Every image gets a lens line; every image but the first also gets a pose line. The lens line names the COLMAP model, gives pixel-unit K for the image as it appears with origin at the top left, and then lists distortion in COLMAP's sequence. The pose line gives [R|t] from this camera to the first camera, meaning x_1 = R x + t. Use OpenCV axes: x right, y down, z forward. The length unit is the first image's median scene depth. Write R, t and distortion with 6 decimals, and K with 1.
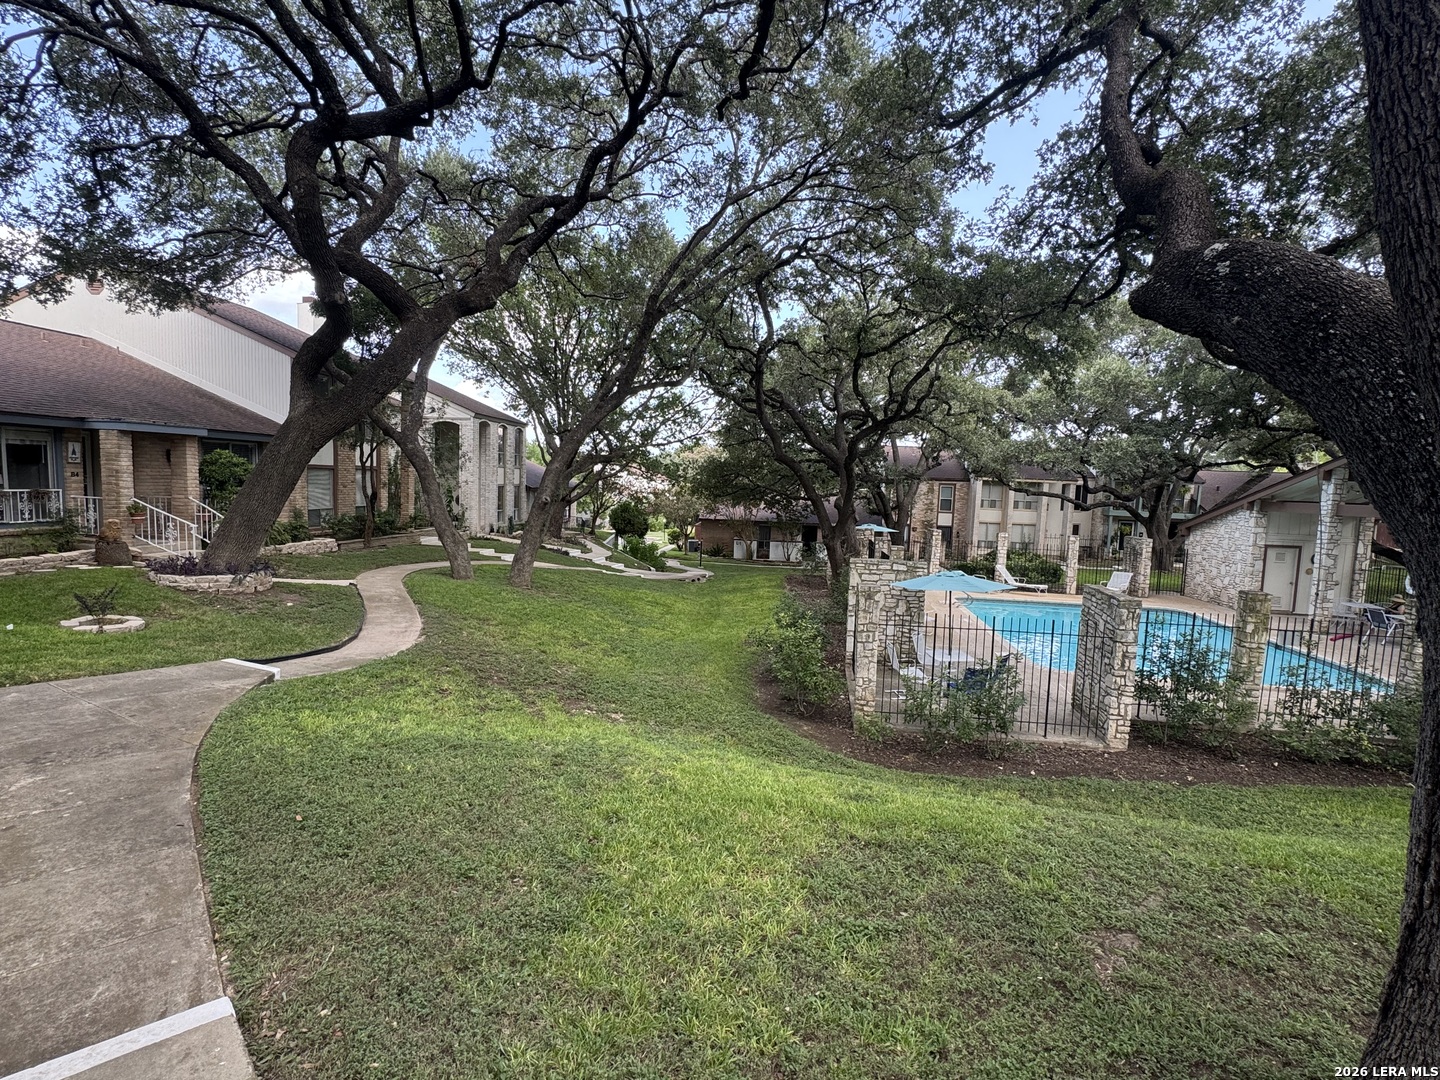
lens RADIAL K [[710.5, 0, 712.6], [0, 710.5, 538.5], [0, 0, 1]] dist [-0.002100, -0.000726]
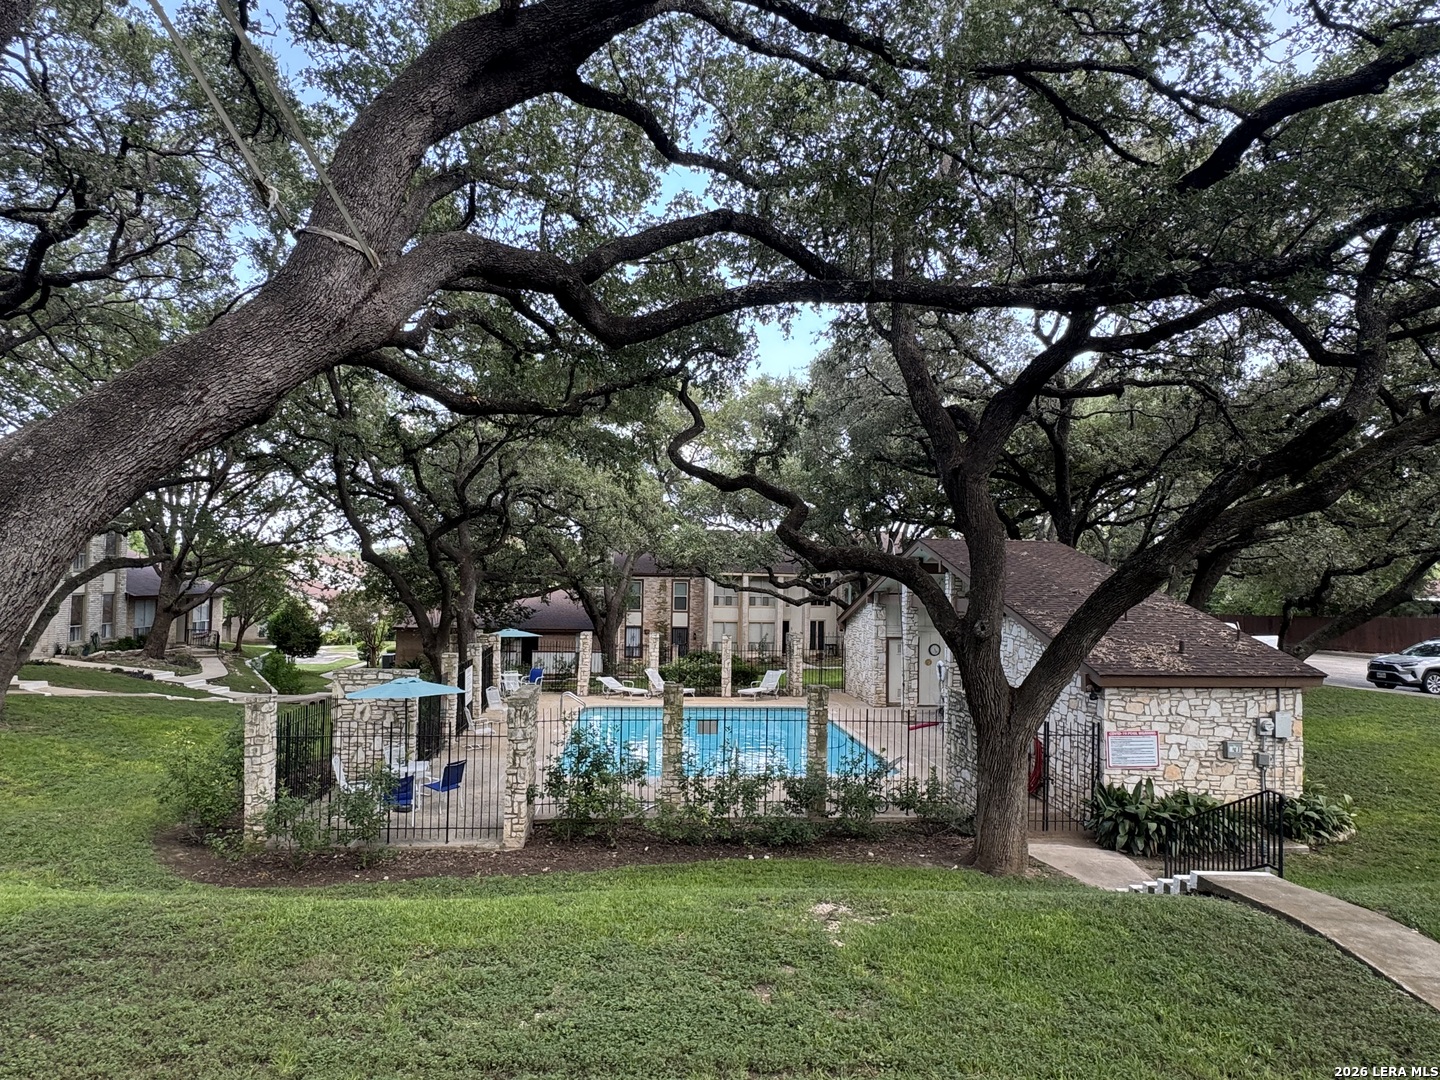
lens RADIAL K [[862.0, 0, 720.5], [0, 862.0, 547.6], [0, 0, 1]] dist [0.001830, 0.001379]
pose [[0.976389, -0.012367, 0.215666, 0.261628], [0.036737, 0.993323, -0.109360, 0.007139], [-0.212873, 0.114700, 0.970324, -0.133039]]
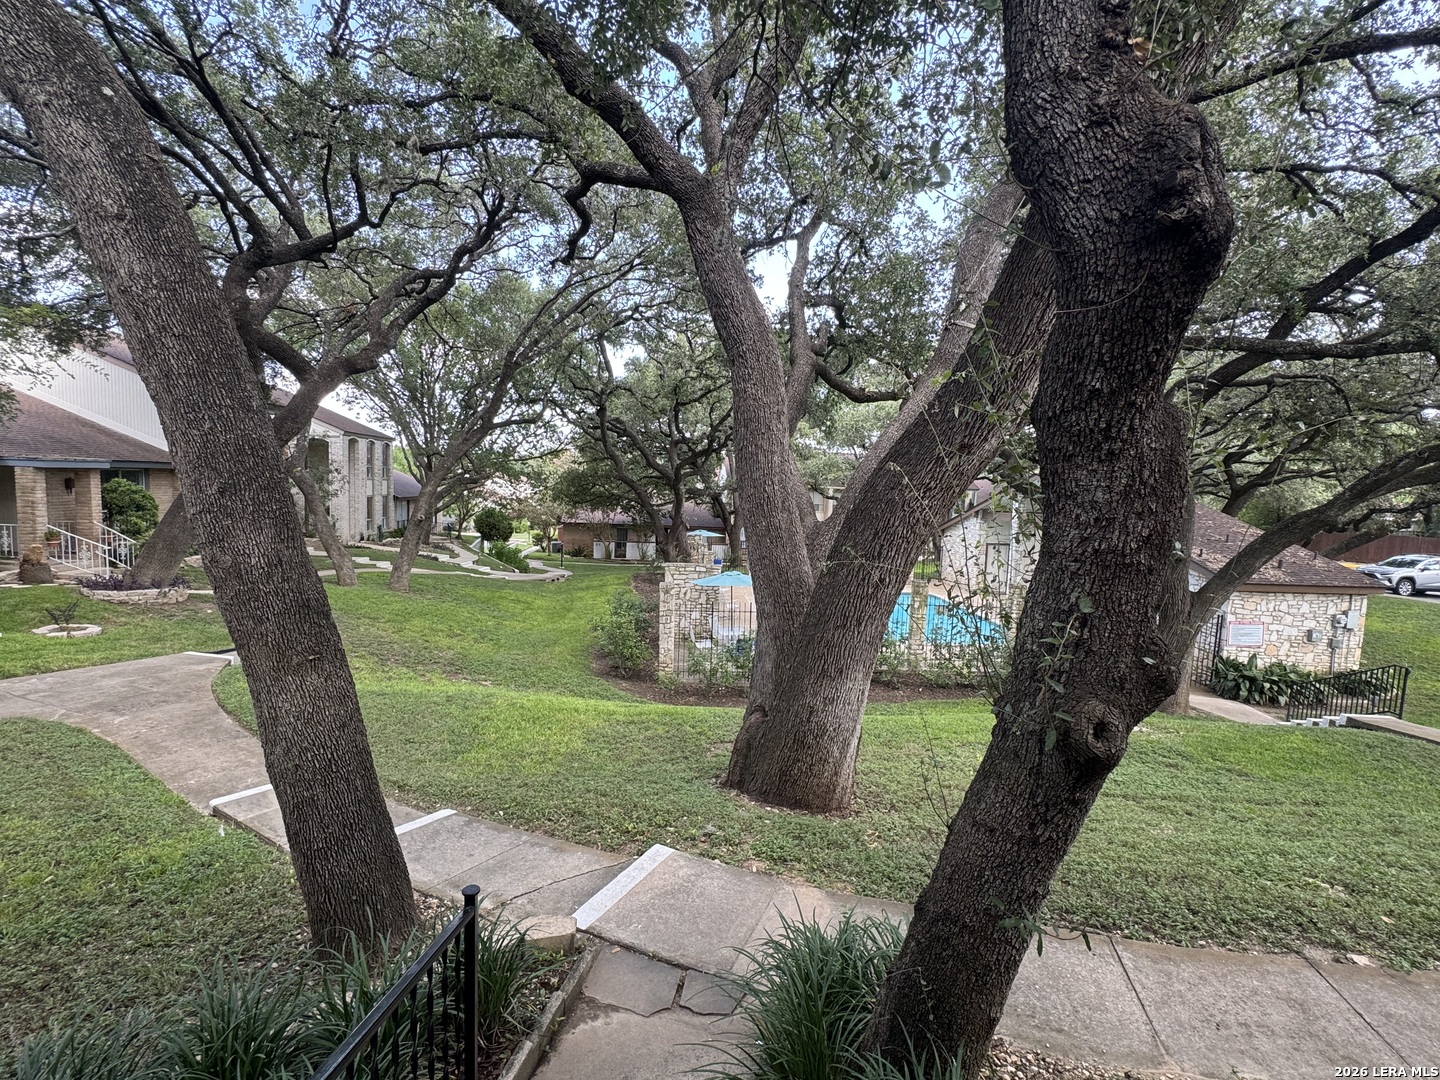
lens RADIAL K [[698.9, 0, 713.5], [0, 698.9, 541.9], [0, 0, 1]] dist [0.002283, 0.000842]
pose [[0.982704, -0.015940, 0.184493, 0.023849], [0.013696, 0.999816, 0.013428, -0.016900], [-0.184674, -0.010669, 0.982742, -0.186953]]
